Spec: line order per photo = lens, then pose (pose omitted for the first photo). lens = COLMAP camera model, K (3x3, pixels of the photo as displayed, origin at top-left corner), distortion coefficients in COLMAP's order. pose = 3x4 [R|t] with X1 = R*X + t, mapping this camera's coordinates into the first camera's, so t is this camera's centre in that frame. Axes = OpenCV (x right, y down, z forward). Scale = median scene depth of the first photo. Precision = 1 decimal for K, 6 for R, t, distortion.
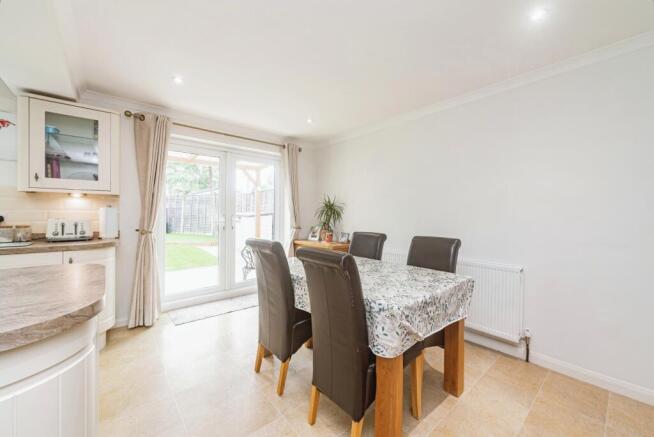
lens RADIAL K [[257.0, 0, 324.6], [0, 257.0, 215.6], [0, 0, 1]] dist [0.000606, -0.000145]
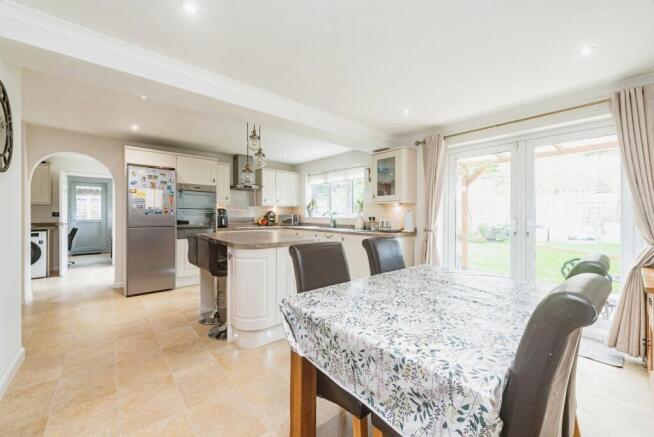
lens RADIAL K [[257.0, 0, 324.6], [0, 257.0, 215.6], [0, 0, 1]] dist [0.000606, -0.000145]
pose [[-0.010709, -0.003797, -0.999935, 0.691622], [-0.014552, 0.999887, -0.003641, 0.003412], [0.999837, 0.014512, -0.010763, 0.593777]]
